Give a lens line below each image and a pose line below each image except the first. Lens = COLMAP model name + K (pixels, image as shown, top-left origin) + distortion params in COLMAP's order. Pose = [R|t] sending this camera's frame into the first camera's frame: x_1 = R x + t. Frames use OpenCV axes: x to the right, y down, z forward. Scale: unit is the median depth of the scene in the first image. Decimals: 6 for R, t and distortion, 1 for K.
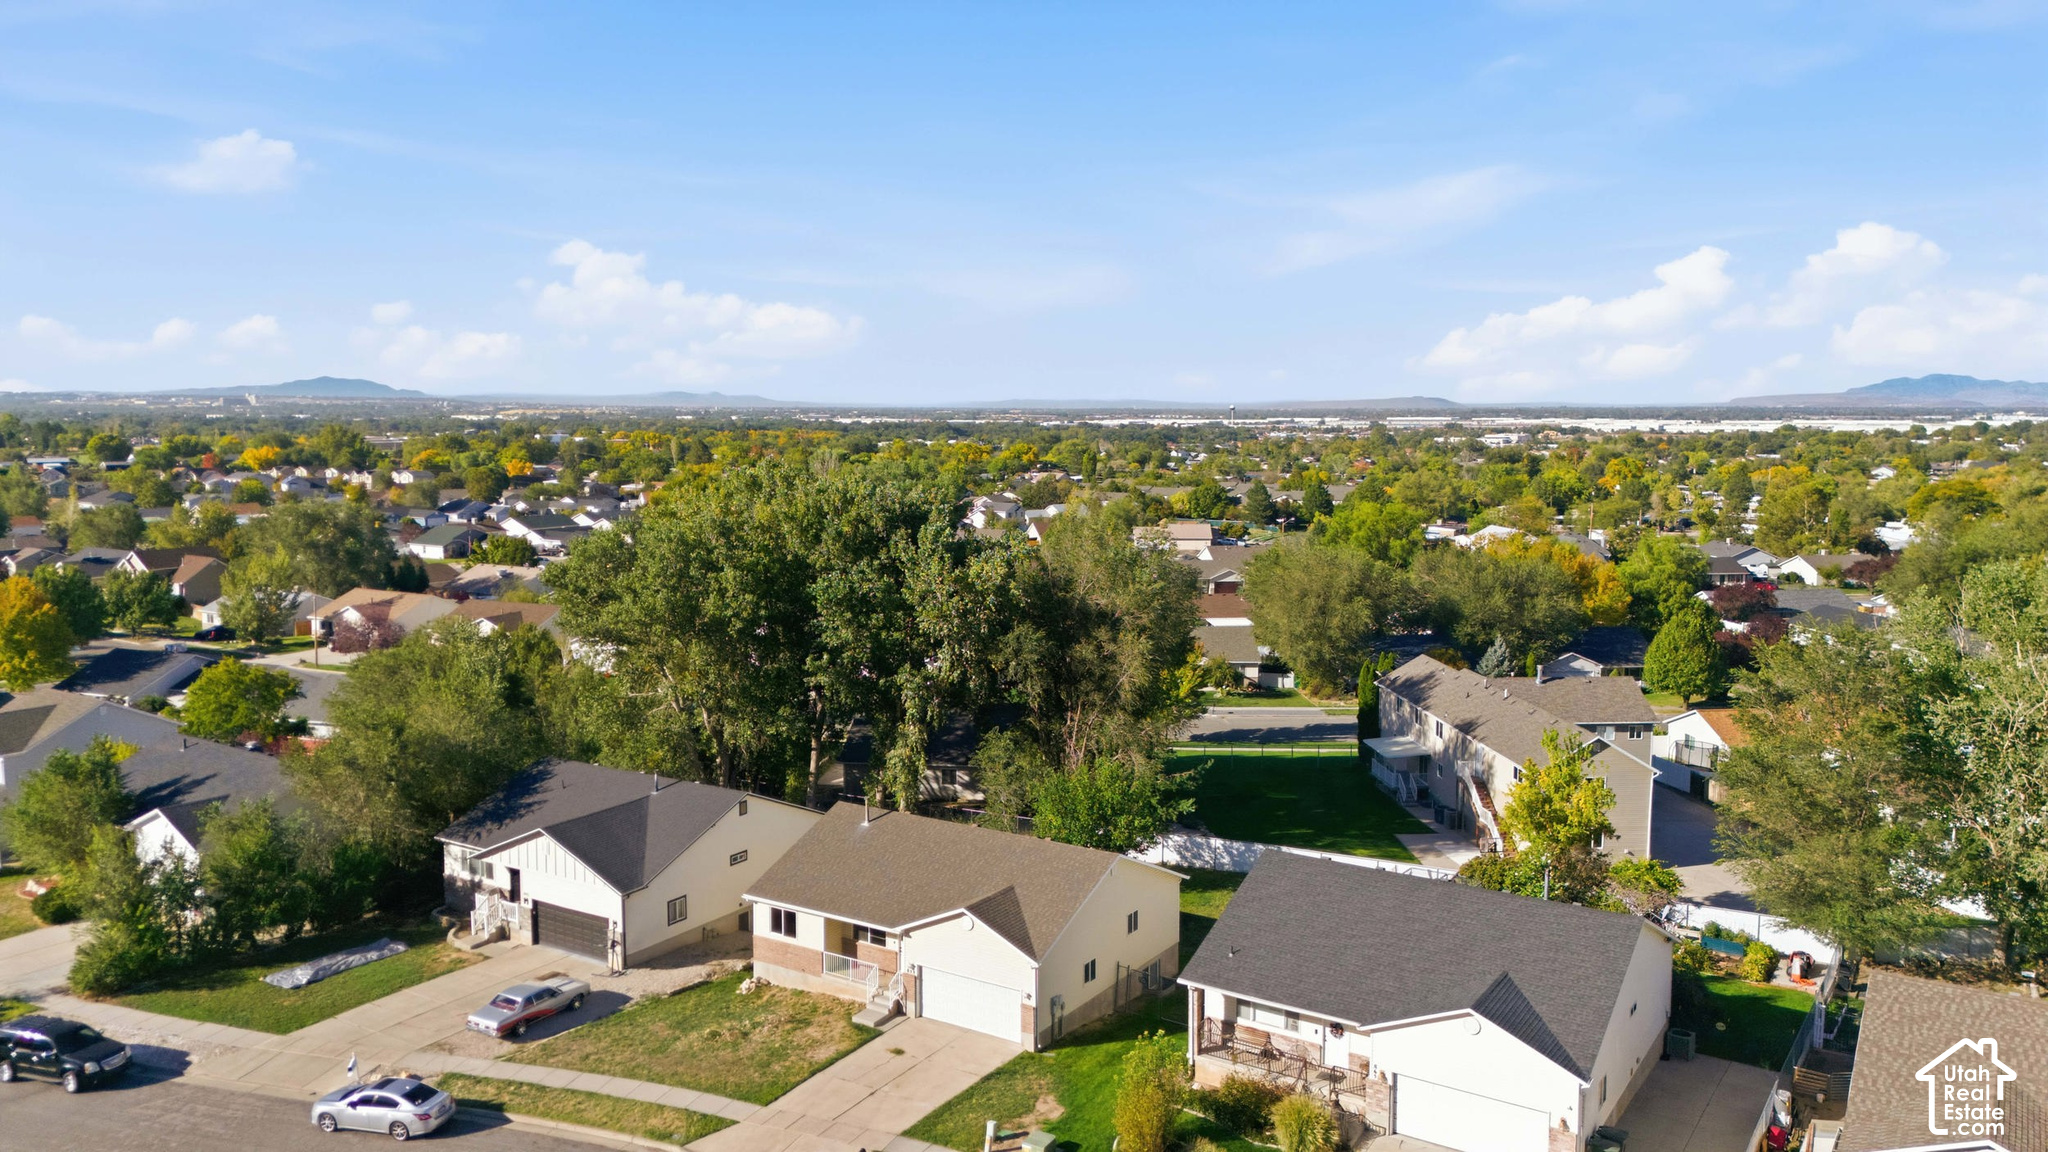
lens RADIAL K [[1496.3, 0, 1024.0], [0, 1496.3, 576.0], [0, 0, 1]] dist [0.094044, -0.087492]
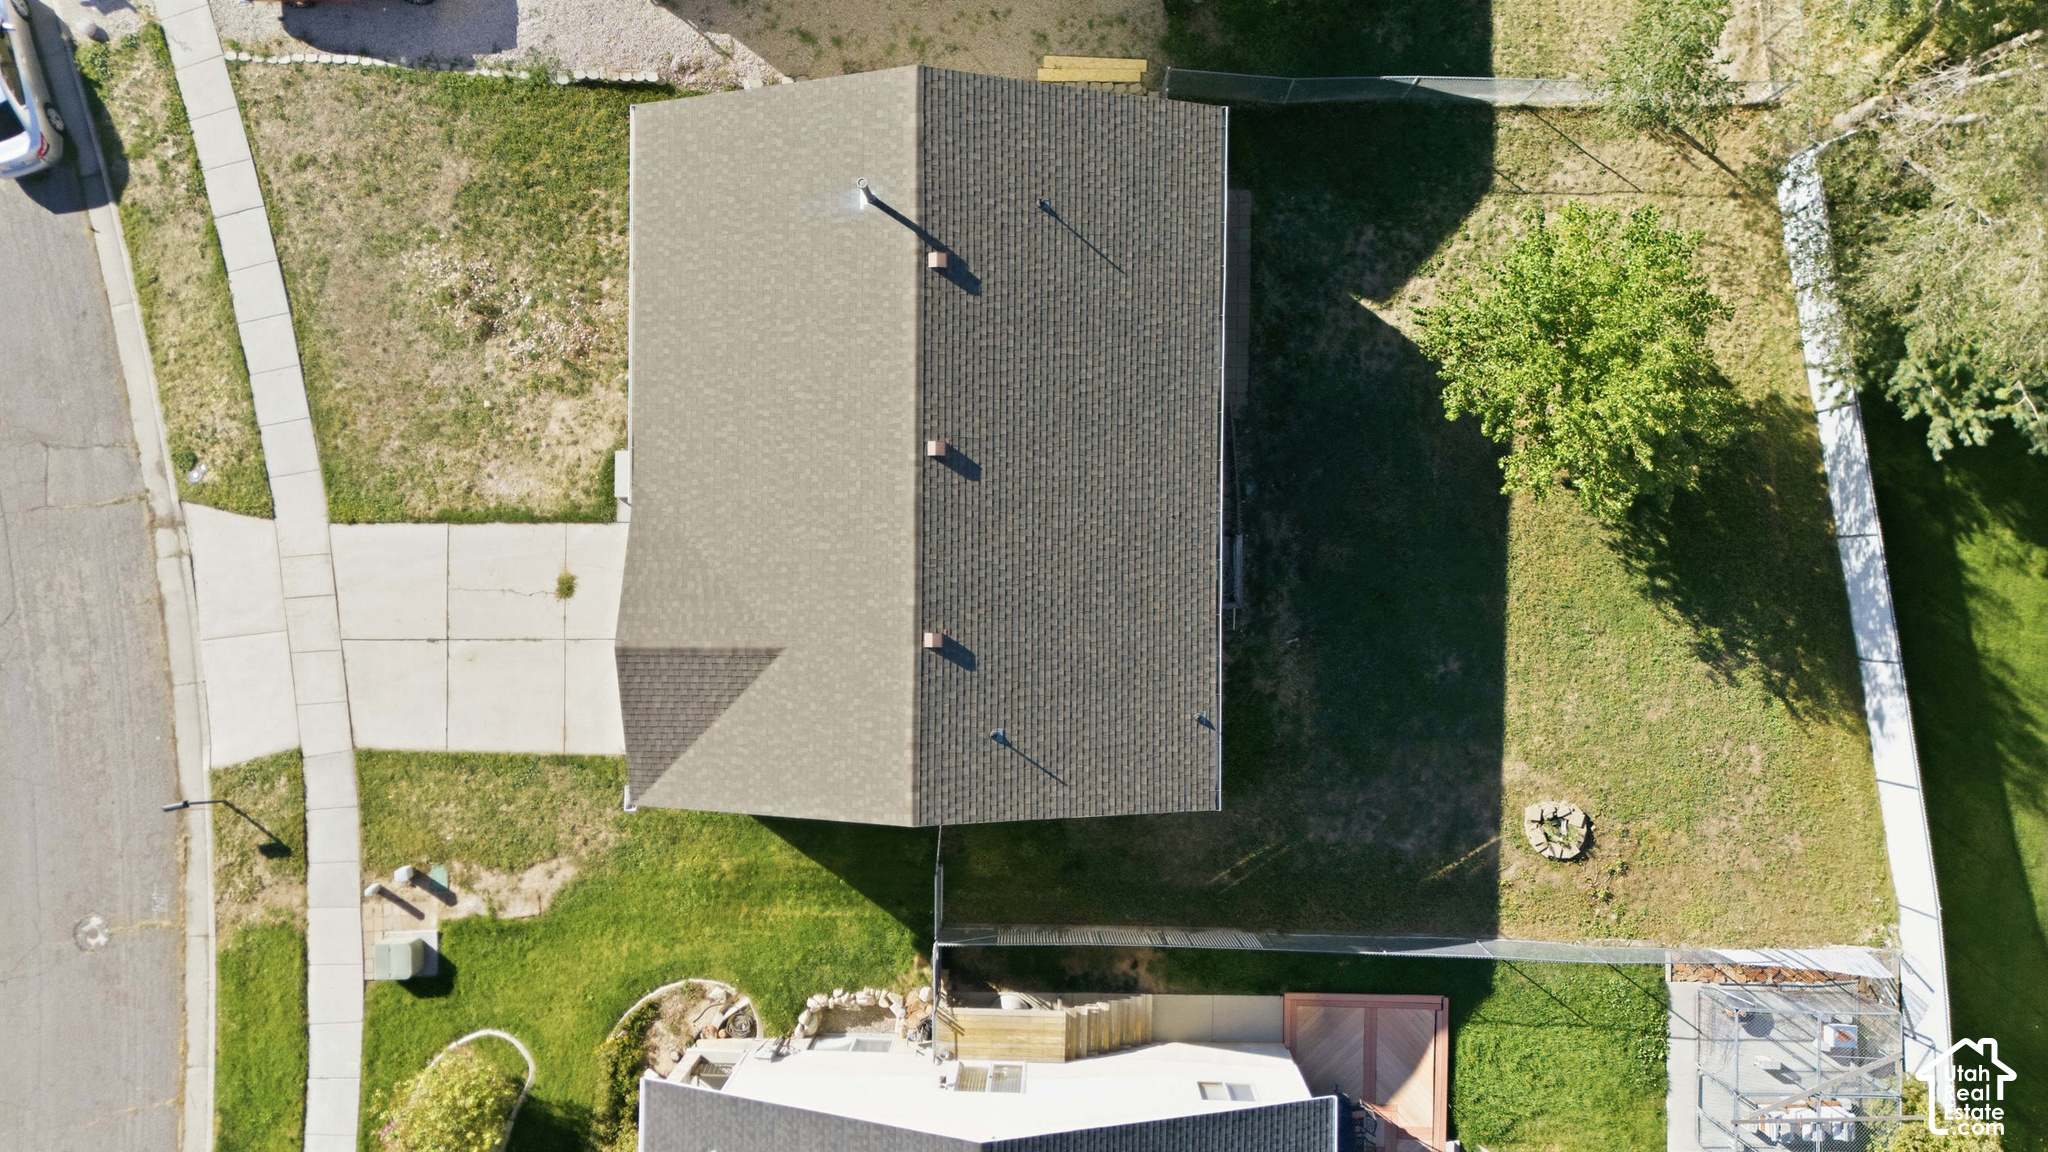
lens RADIAL K [[1496.3, 0, 1024.0], [0, 1496.3, 576.0], [0, 0, 1]] dist [0.094044, -0.087492]
pose [[0.539700, 0.841564, -0.022212, 0.025714], [-0.075875, 0.074902, 0.994300, -0.284650], [0.838431, -0.534939, 0.104279, 0.971449]]
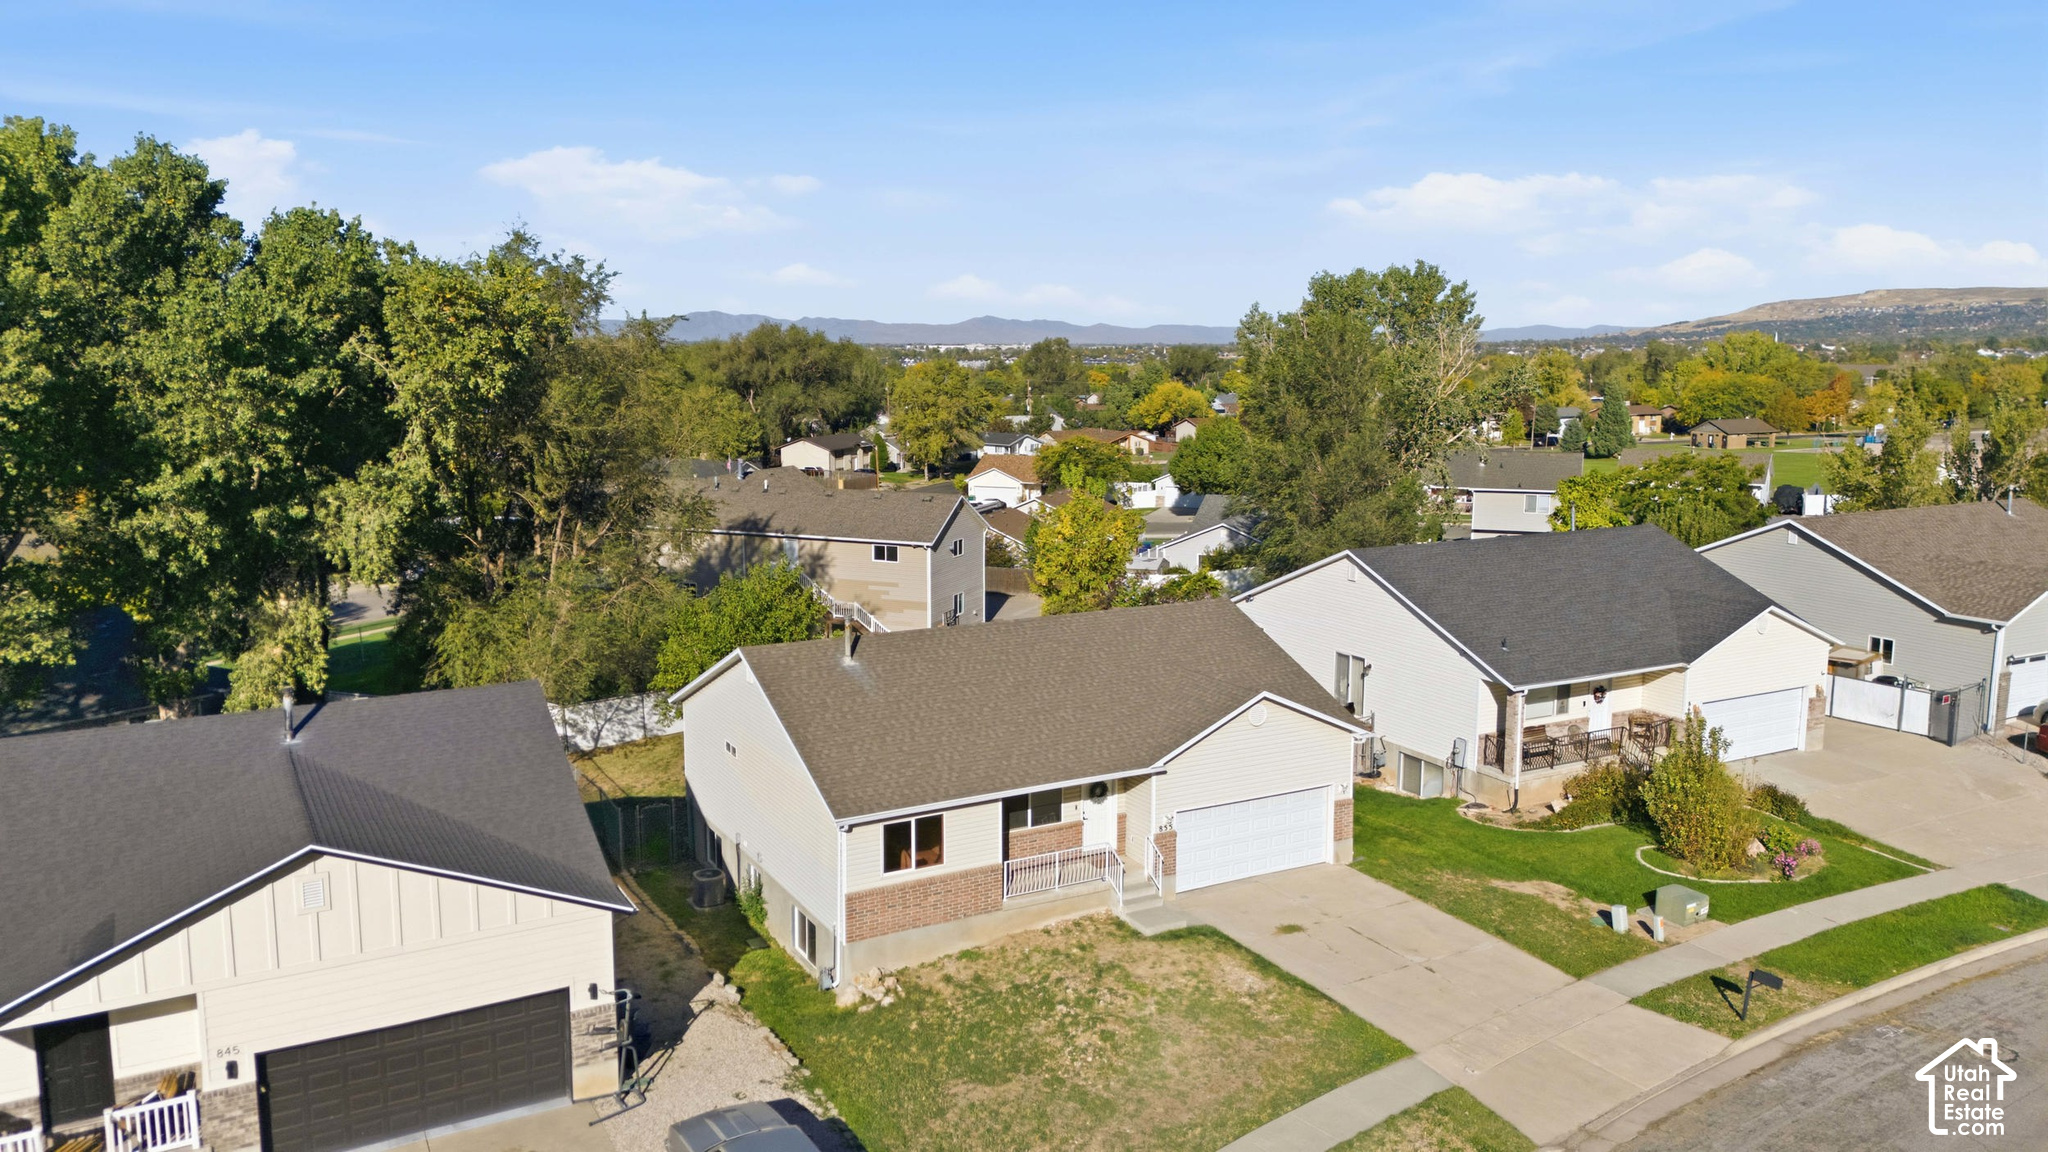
lens RADIAL K [[1496.3, 0, 1024.0], [0, 1496.3, 576.0], [0, 0, 1]] dist [0.094044, -0.087492]
pose [[0.468411, -0.138845, 0.872533, -0.578665], [0.101520, 0.989492, 0.102956, 0.086387], [-0.877659, 0.040354, 0.477584, 0.704852]]
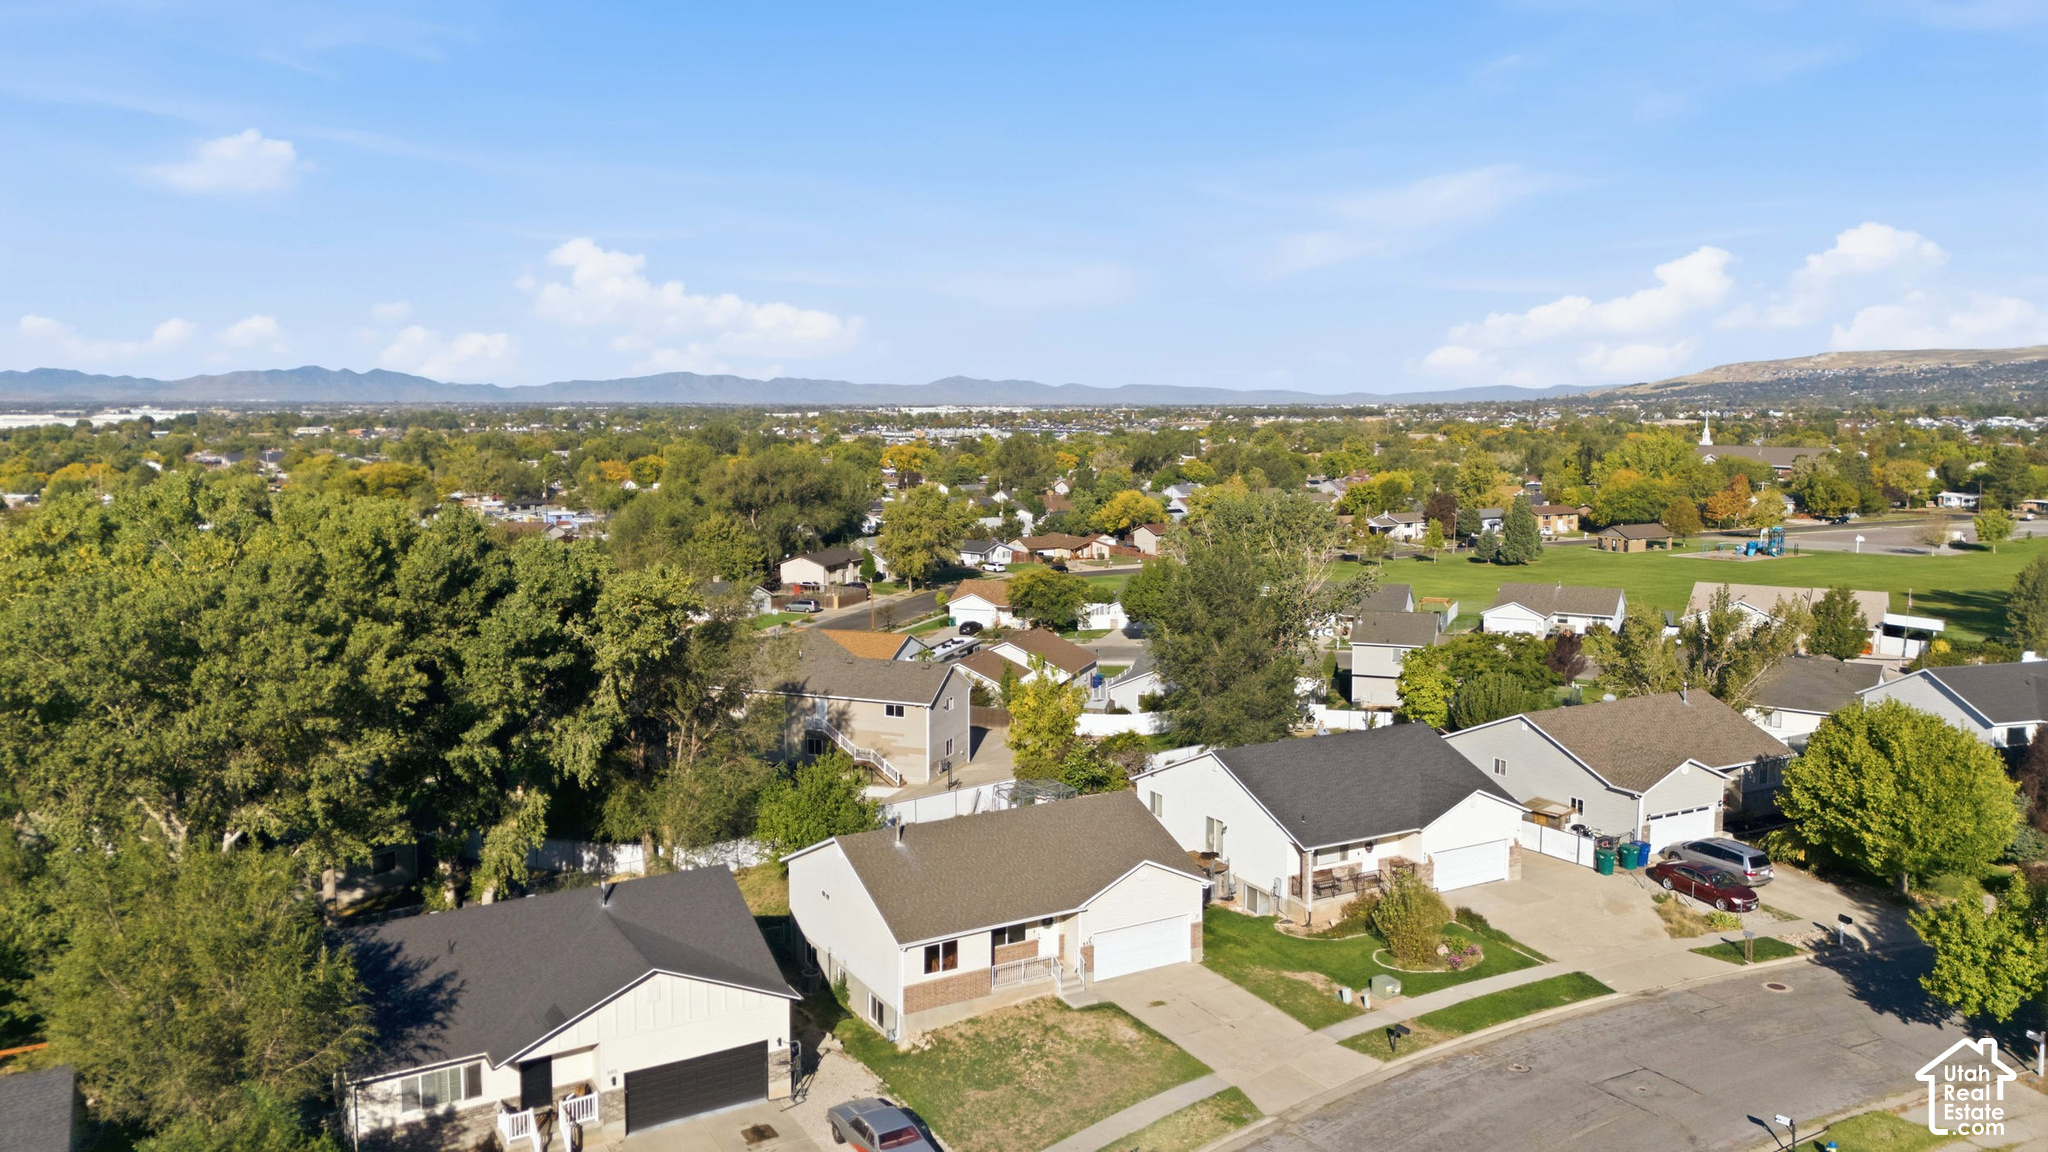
lens RADIAL K [[1496.3, 0, 1024.0], [0, 1496.3, 576.0], [0, 0, 1]] dist [0.094044, -0.087492]
pose [[0.451055, -0.106557, 0.886112, -0.918704], [0.103961, 0.992361, 0.066414, -0.057430], [-0.886421, 0.062165, 0.458687, 0.511663]]
